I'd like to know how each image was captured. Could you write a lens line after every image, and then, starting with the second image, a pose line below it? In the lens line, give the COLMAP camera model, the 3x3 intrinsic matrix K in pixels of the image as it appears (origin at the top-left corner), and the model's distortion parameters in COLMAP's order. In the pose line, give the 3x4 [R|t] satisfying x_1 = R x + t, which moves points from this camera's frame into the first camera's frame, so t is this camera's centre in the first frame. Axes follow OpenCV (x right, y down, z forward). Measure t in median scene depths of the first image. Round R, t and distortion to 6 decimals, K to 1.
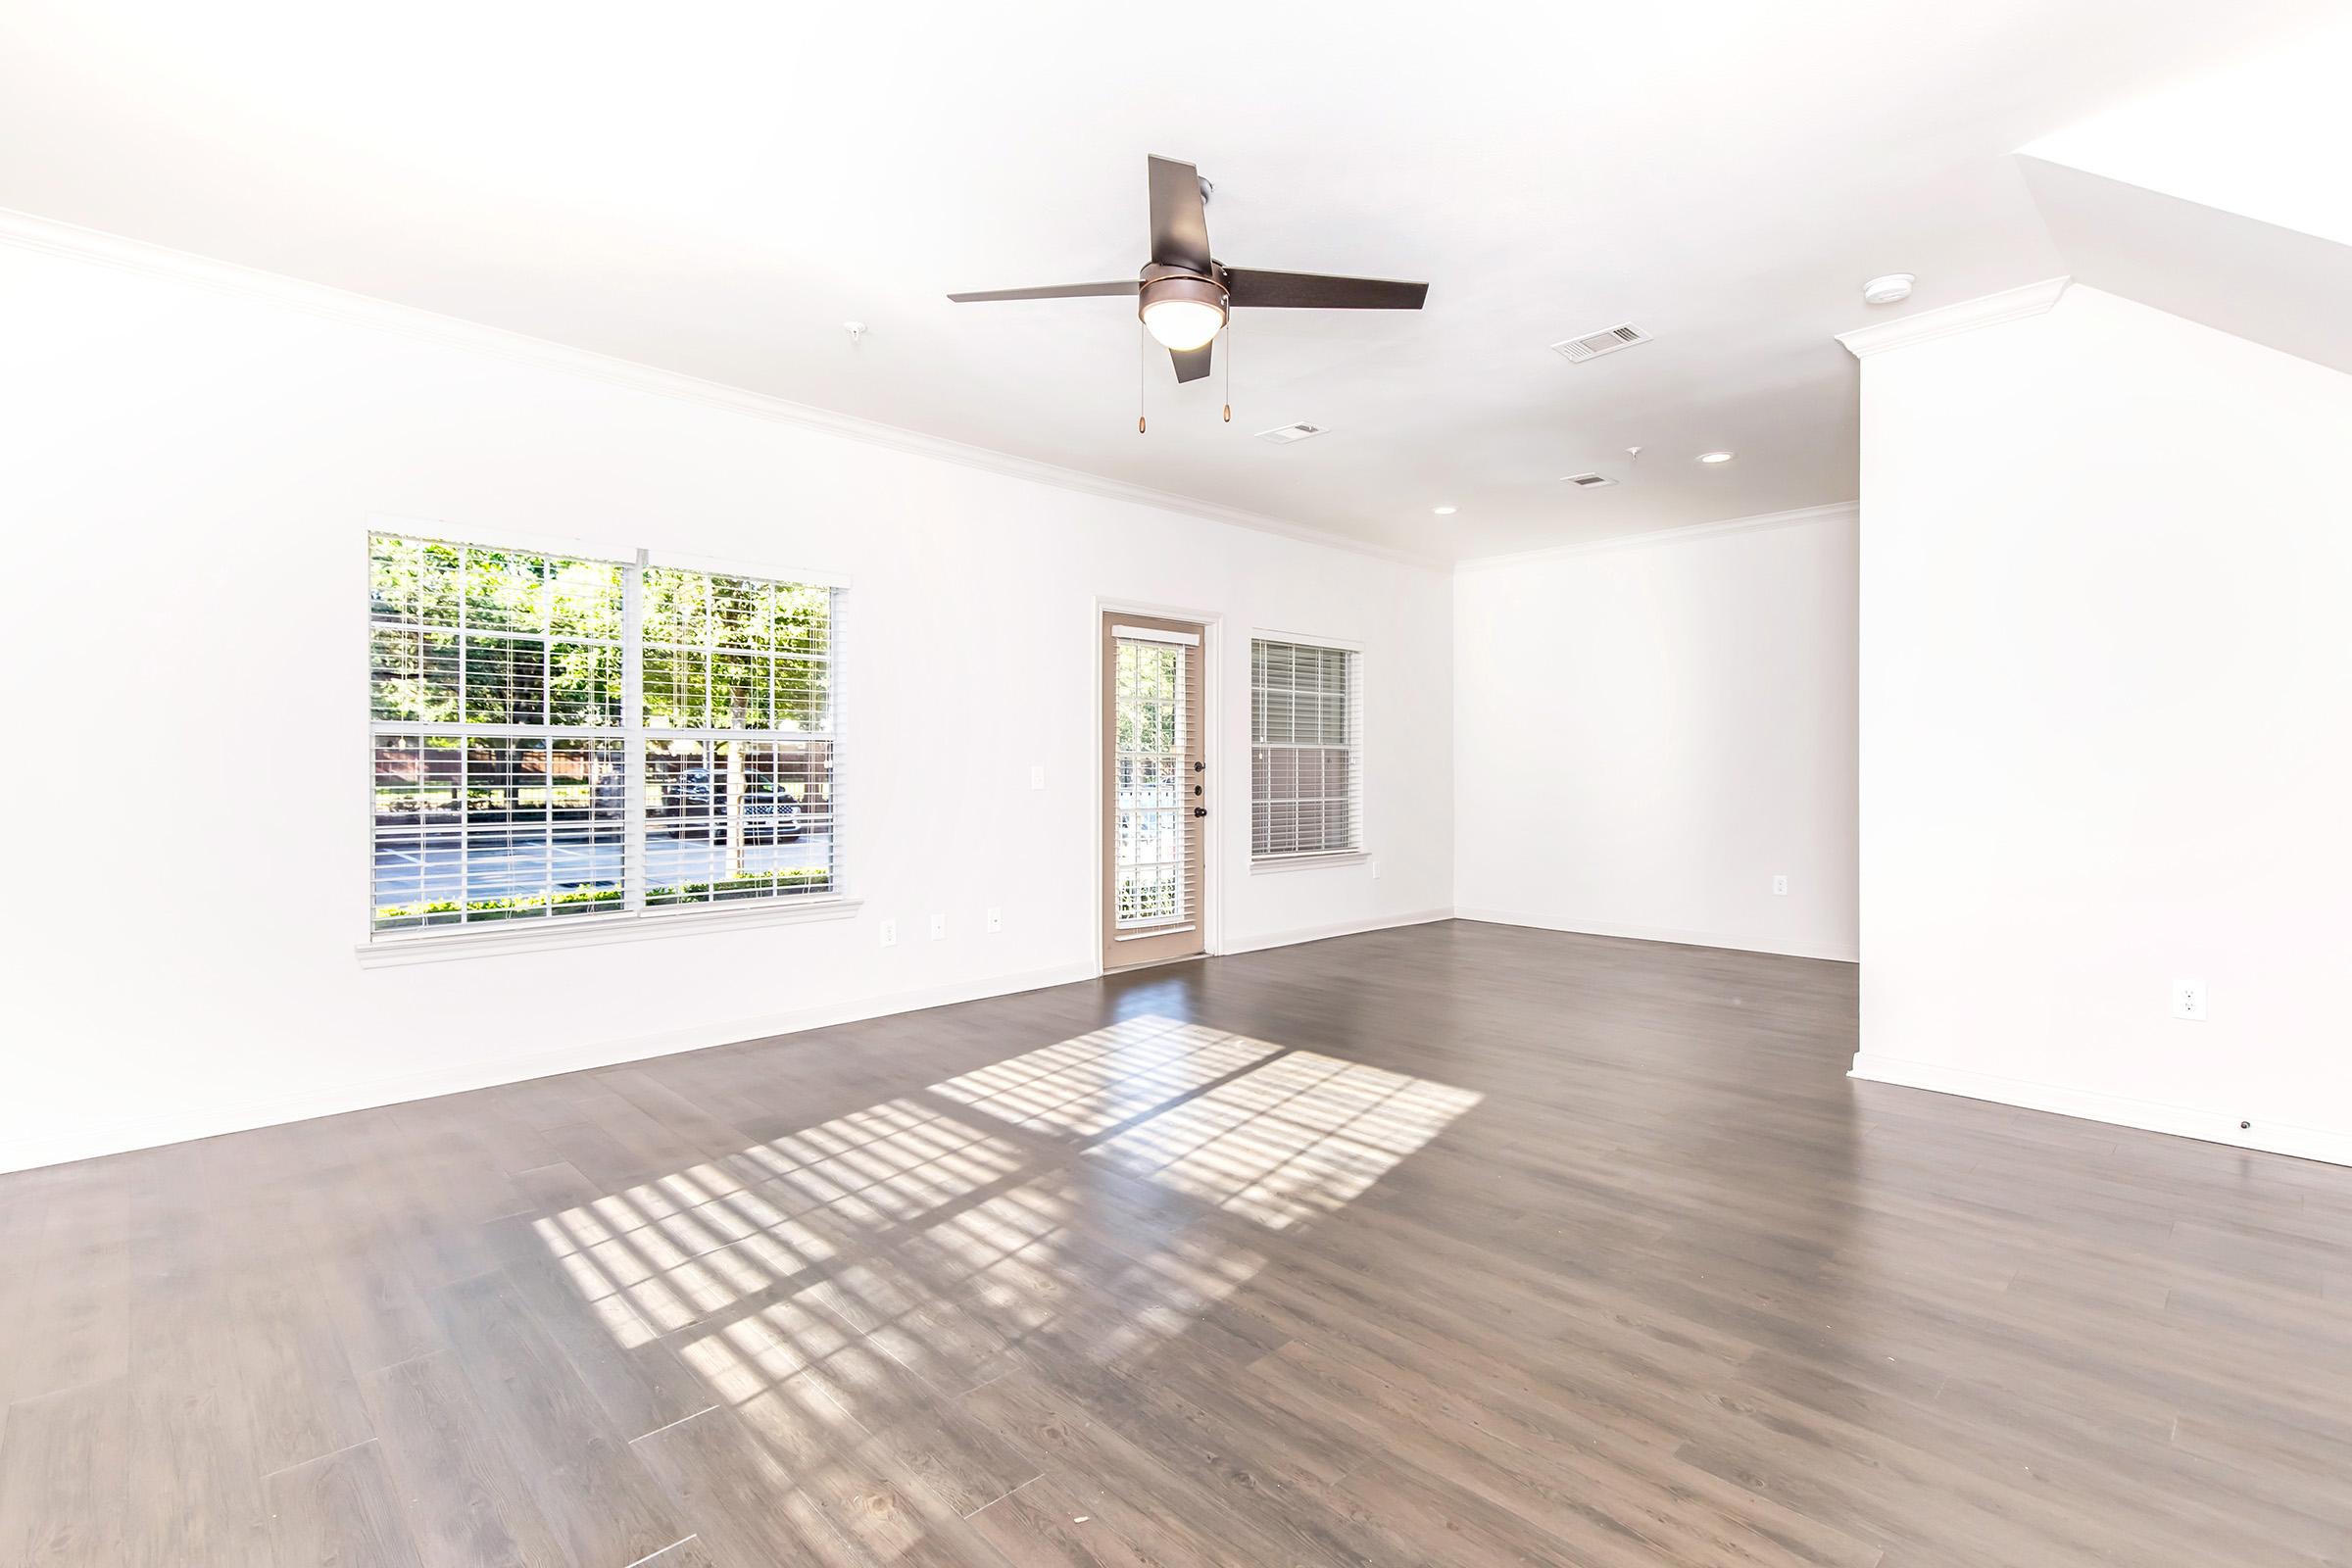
lens RADIAL K [[1089.3, 0, 1158.0], [0, 1089.3, 761.3], [0, 0, 1]] dist [0.003519, 0.000084]
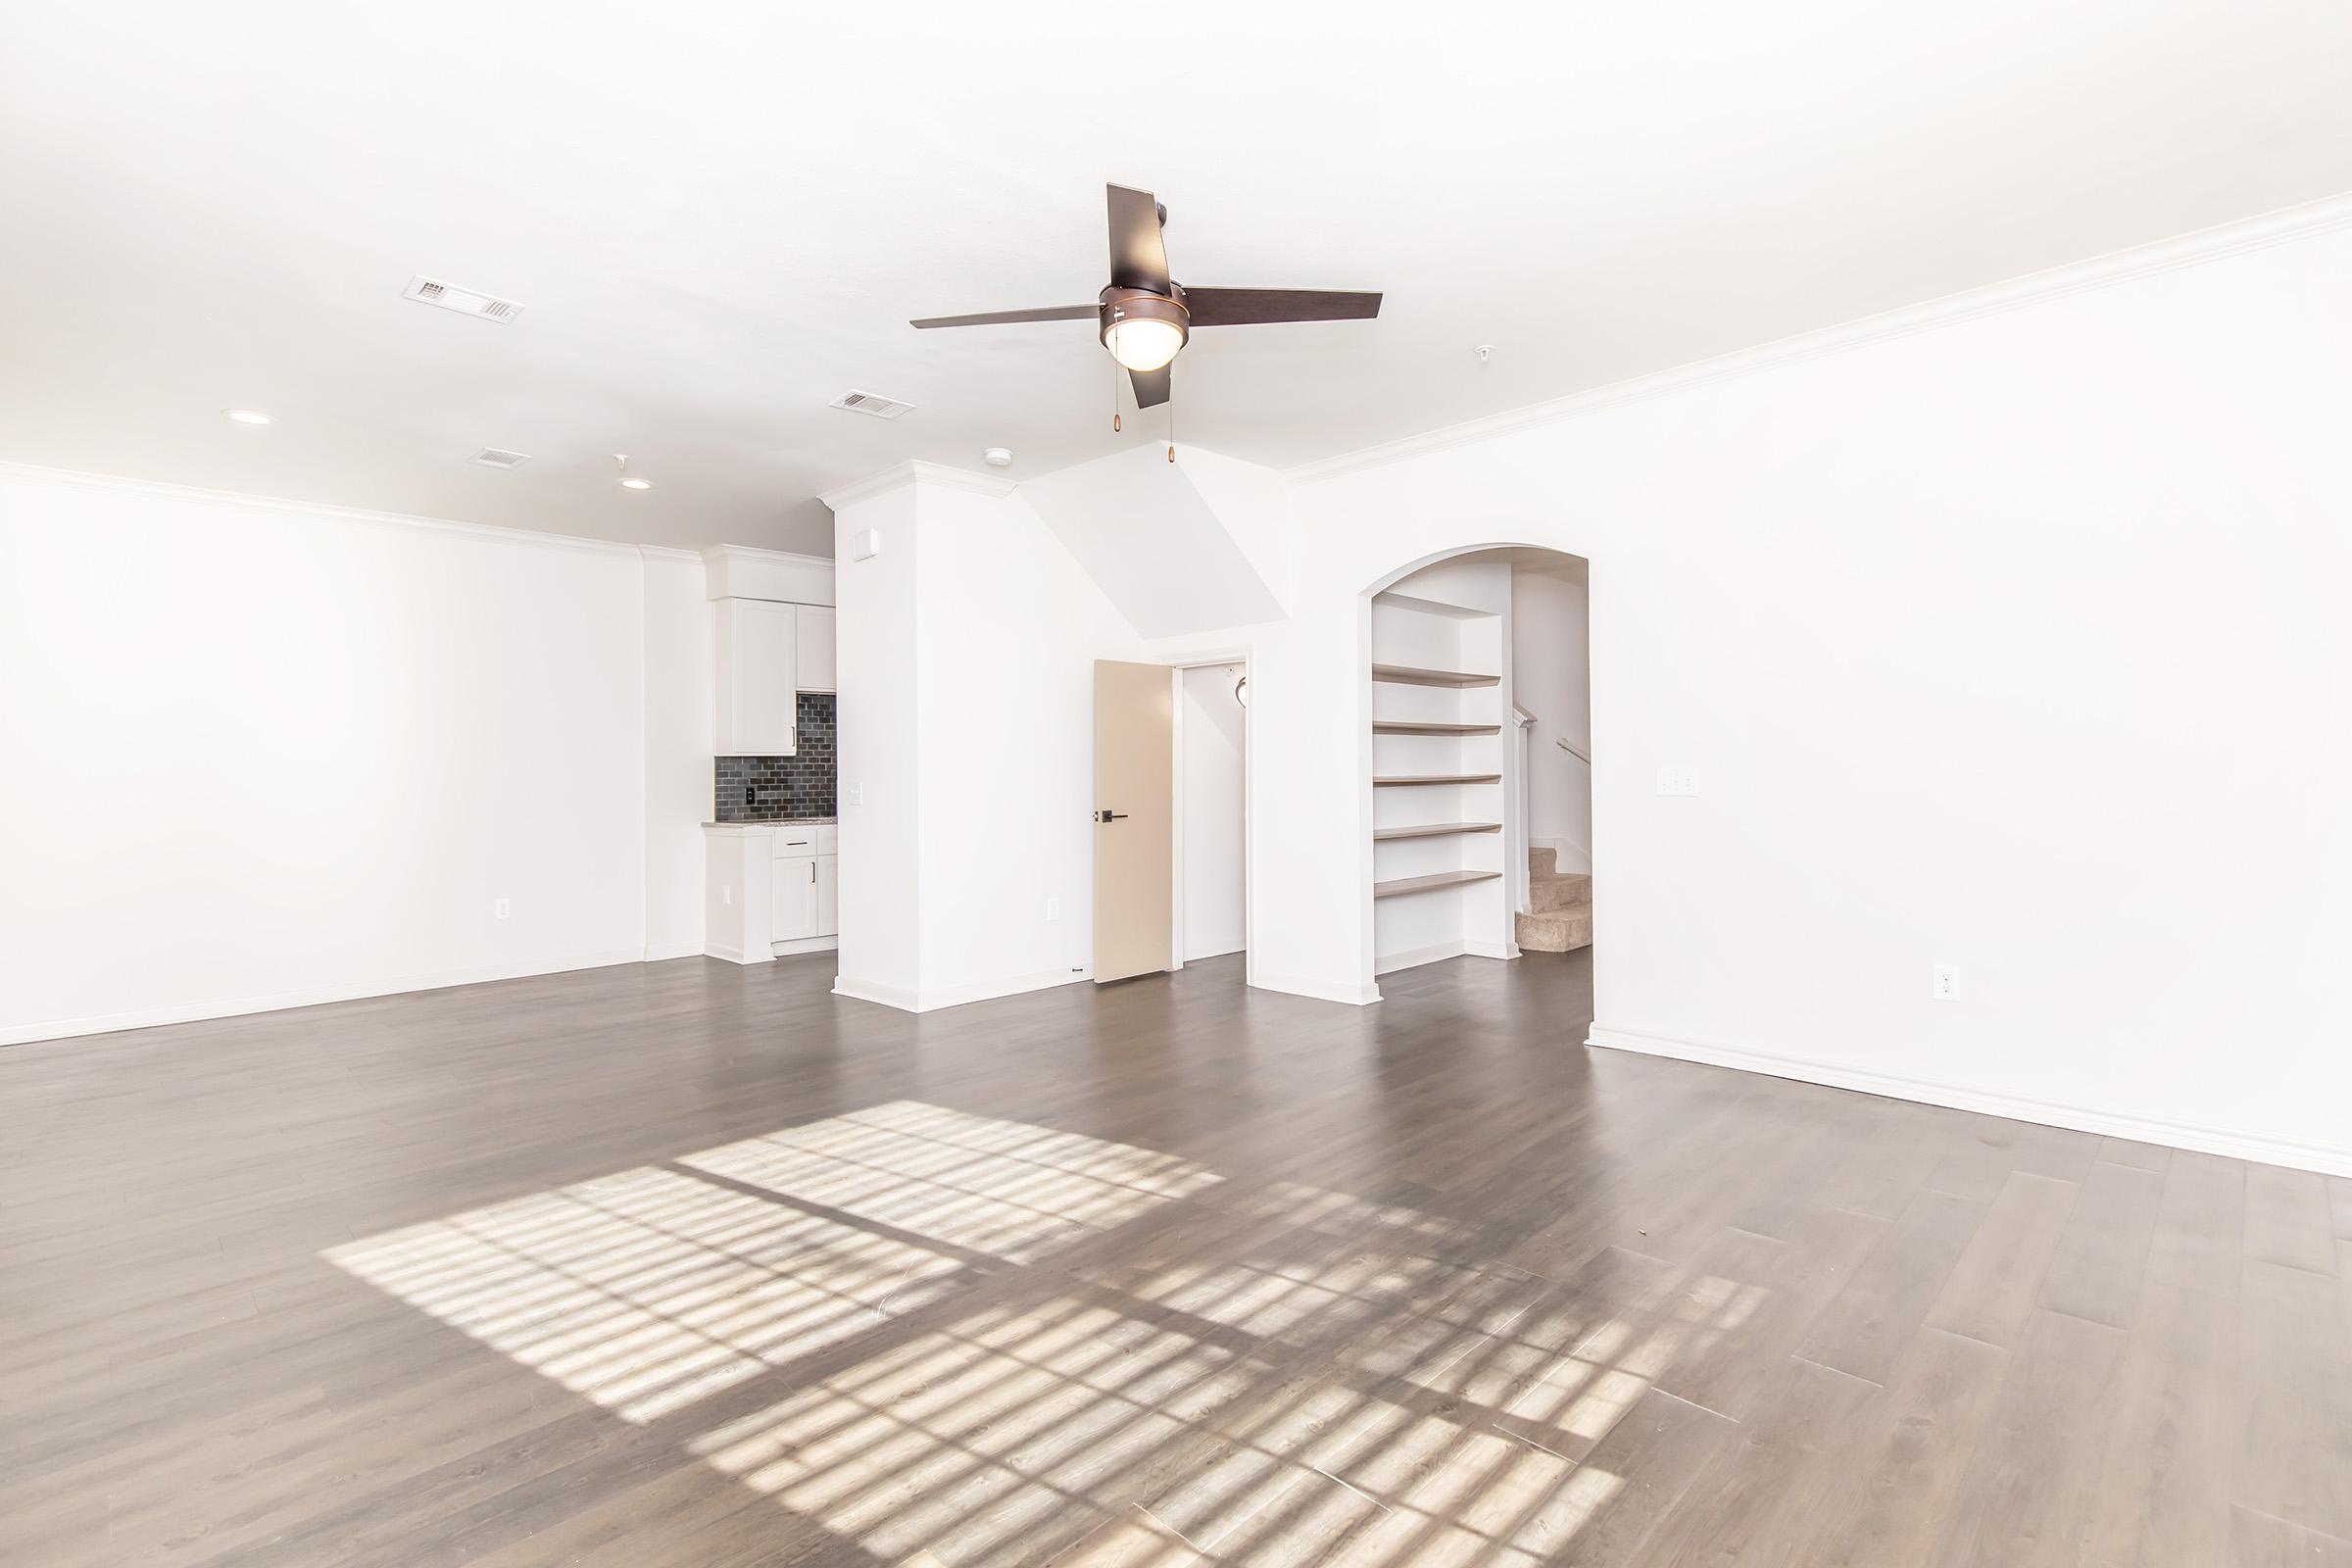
lens RADIAL K [[1089.3, 0, 1158.3], [0, 1089.3, 794.9], [0, 0, 1]] dist [0.003519, 0.000084]
pose [[-0.027829, -0.020540, 0.999402, -0.868061], [0.011543, 0.999716, 0.020868, -0.004710], [-0.999546, 0.012117, -0.027584, 0.913779]]
